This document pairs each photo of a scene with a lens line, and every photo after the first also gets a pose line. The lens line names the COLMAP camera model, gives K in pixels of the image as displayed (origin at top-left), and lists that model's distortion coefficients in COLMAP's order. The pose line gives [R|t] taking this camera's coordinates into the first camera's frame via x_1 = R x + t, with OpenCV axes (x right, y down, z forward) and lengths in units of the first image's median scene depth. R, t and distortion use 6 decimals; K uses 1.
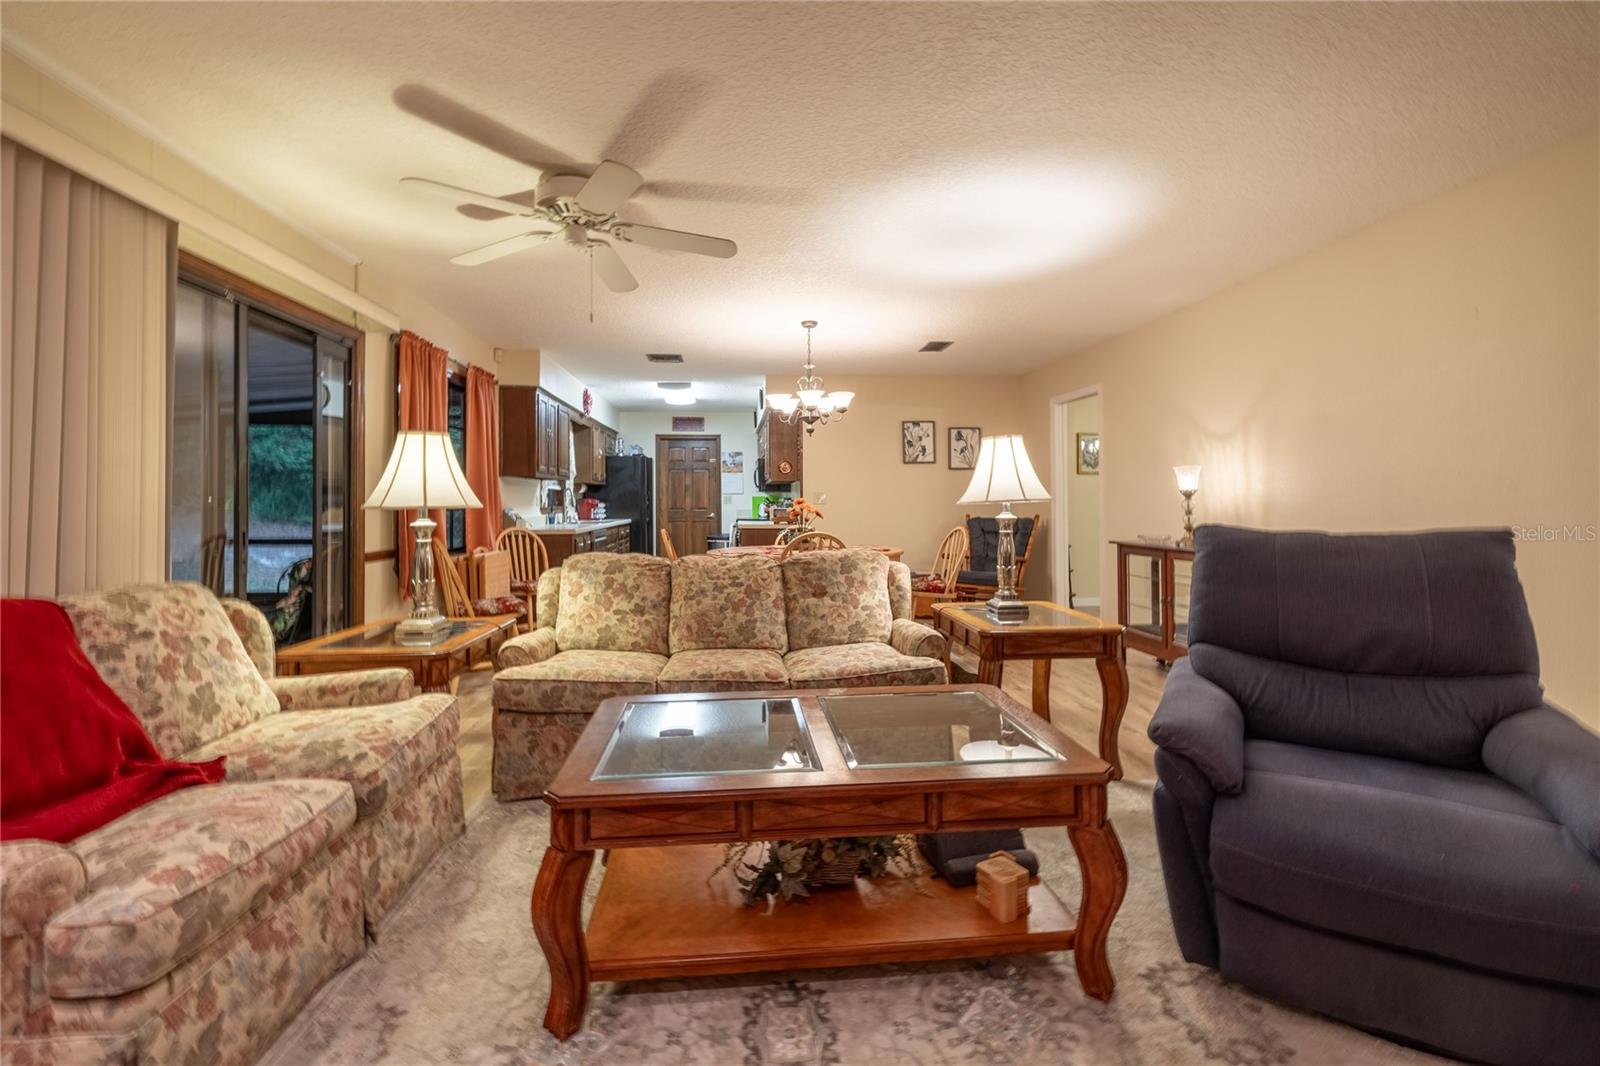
lens RADIAL K [[685.8, 0, 793.5], [0, 685.8, 491.6], [0, 0, 1]] dist [0.000665, 0.000301]
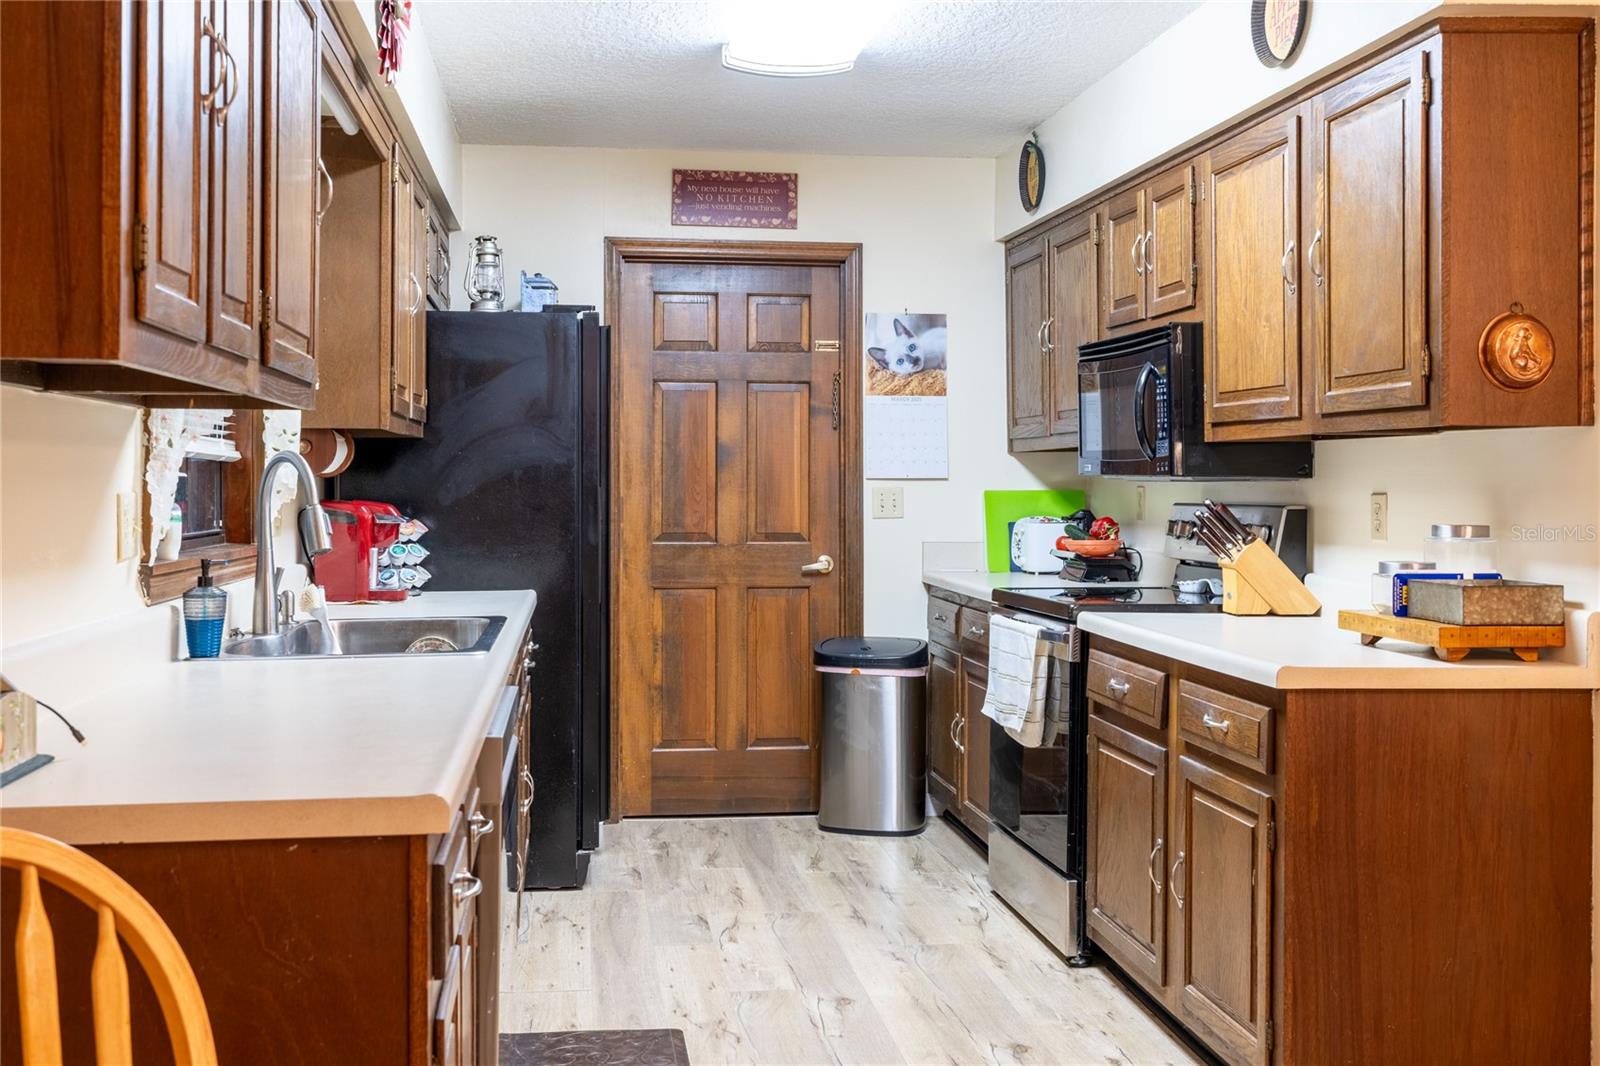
lens RADIAL K [[1577.1, 0, 784.4], [0, 1577.1, 472.1], [0, 0, 1]] dist [-0.019600, 0.000000]
pose [[0.998973, 0.008626, 0.044471, -0.377623], [-0.008929, 0.999938, 0.006612, -0.006995], [-0.044411, -0.007002, 0.998989, 1.003173]]
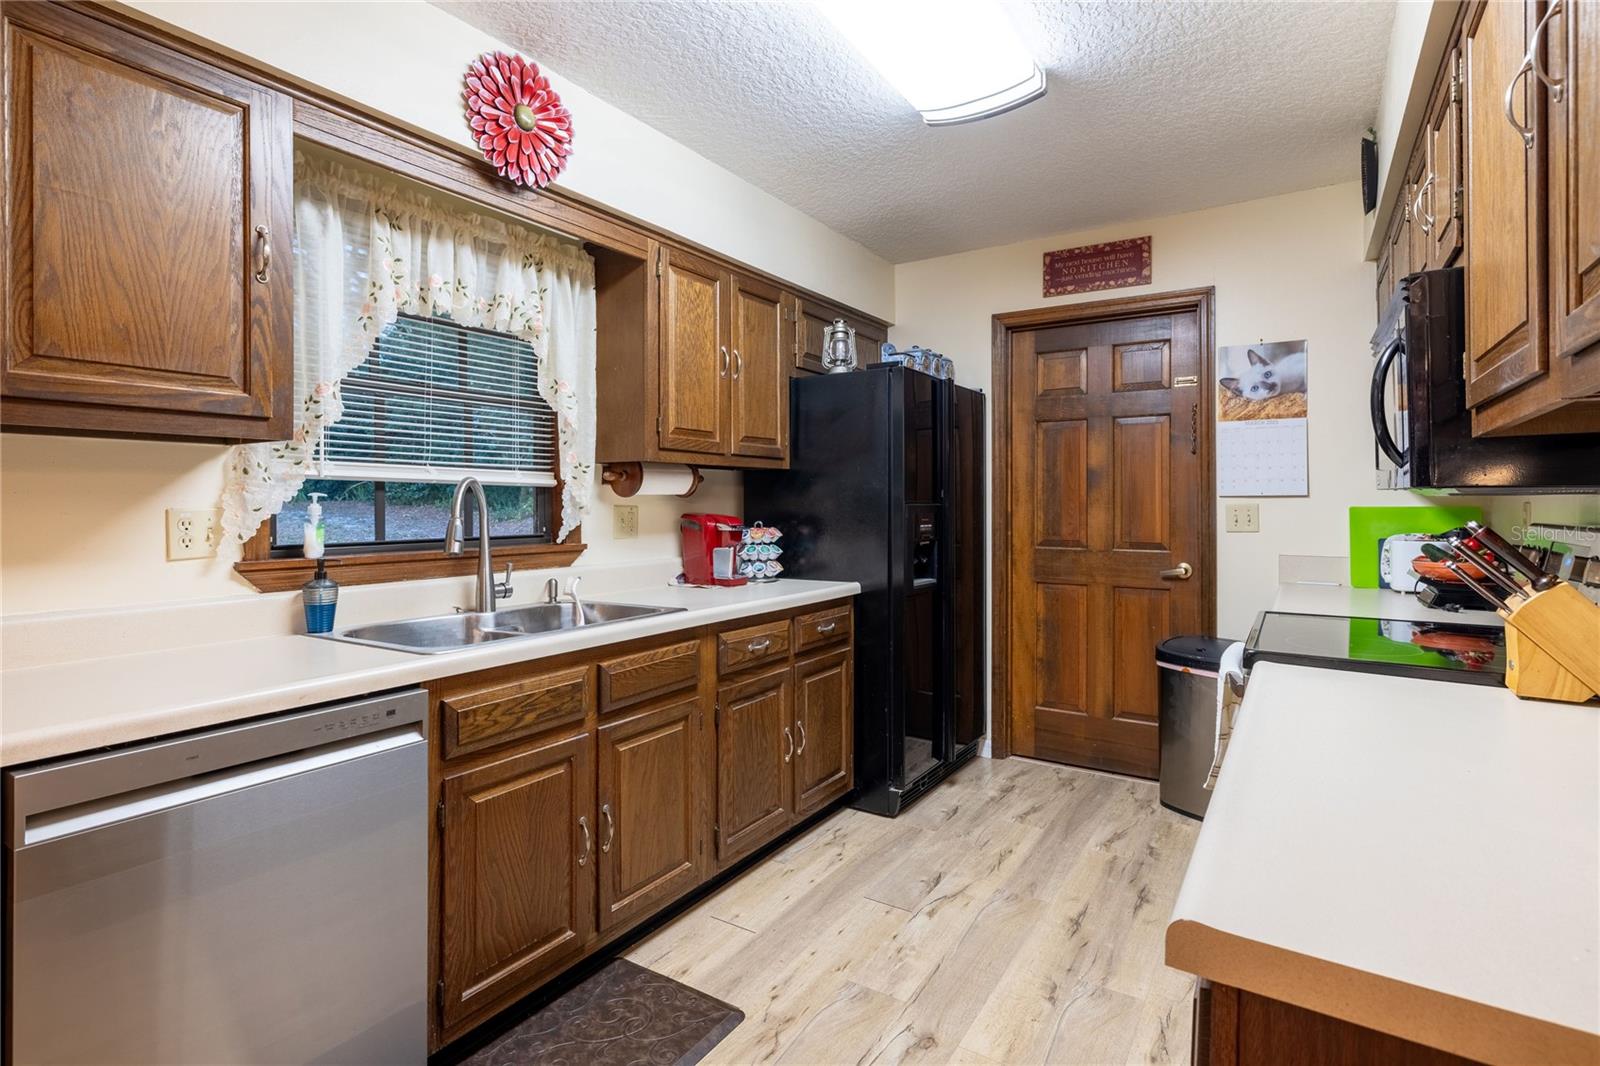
lens RADIAL K [[786.5, 0, 802.4], [0, 786.5, 505.6], [0, 0, 1]] dist [-0.003584, 0.000316]
pose [[0.790199, 0.007924, -0.612799, -0.098613], [0.004430, 0.999816, 0.018641, 0.000245], [0.612834, -0.017445, 0.790019, 1.516117]]
